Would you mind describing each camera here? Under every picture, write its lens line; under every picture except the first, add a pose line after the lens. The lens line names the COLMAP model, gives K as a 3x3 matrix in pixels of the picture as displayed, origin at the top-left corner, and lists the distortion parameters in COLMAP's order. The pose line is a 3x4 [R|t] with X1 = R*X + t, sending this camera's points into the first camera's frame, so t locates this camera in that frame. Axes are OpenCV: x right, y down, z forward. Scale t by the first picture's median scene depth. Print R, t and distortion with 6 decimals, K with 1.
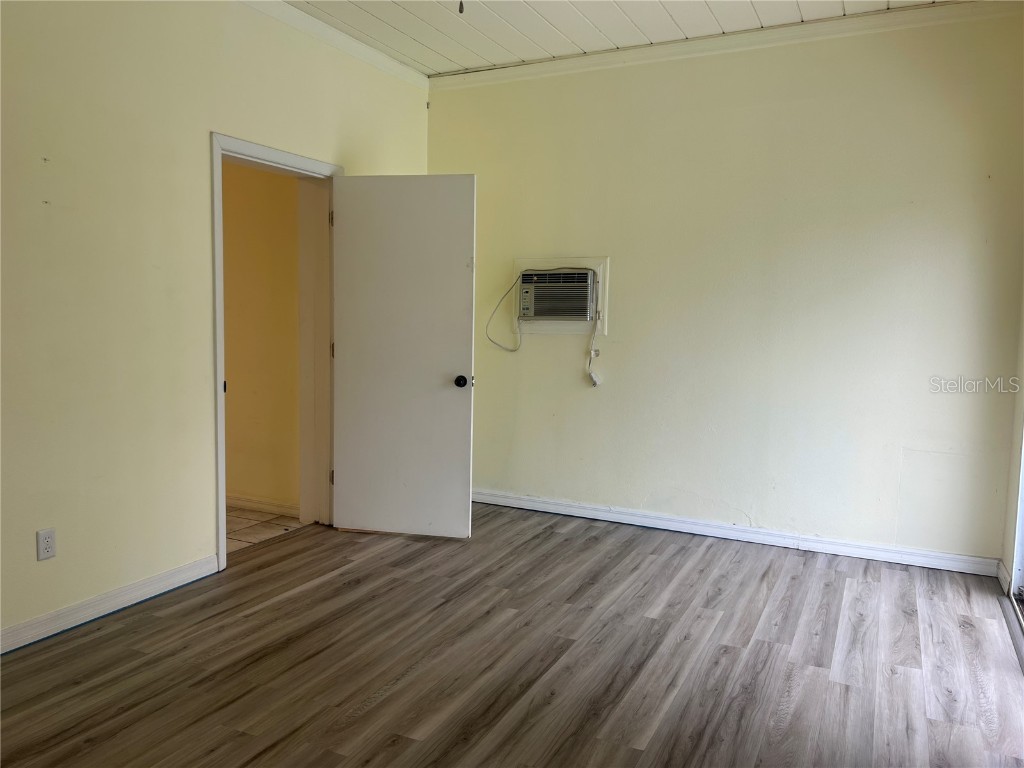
lens RADIAL K [[777.7, 0, 518.9], [0, 777.7, 384.1], [0, 0, 1]] dist [0.066692, -0.059395]
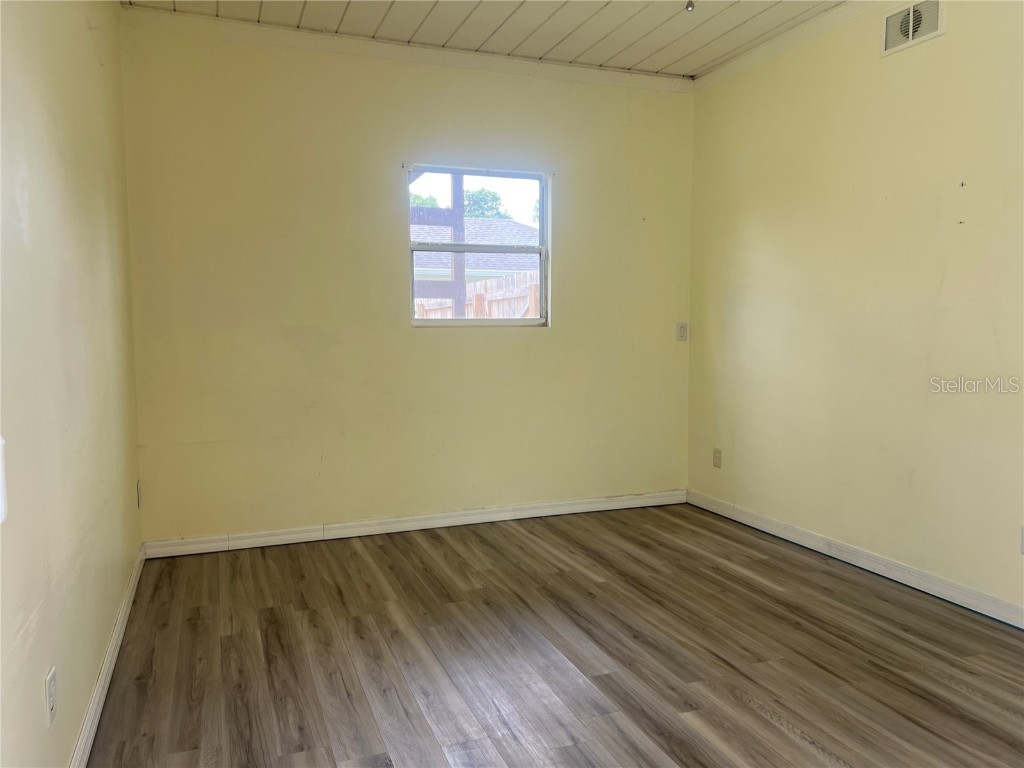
lens RADIAL K [[777.7, 0, 517.8], [0, 777.7, 383.9], [0, 0, 1]] dist [0.066692, -0.059395]
pose [[-0.694973, 0.047969, -0.717434, 0.696590], [-0.065040, 0.989488, 0.129164, -0.110618], [0.716088, 0.136427, -0.684548, 1.344848]]
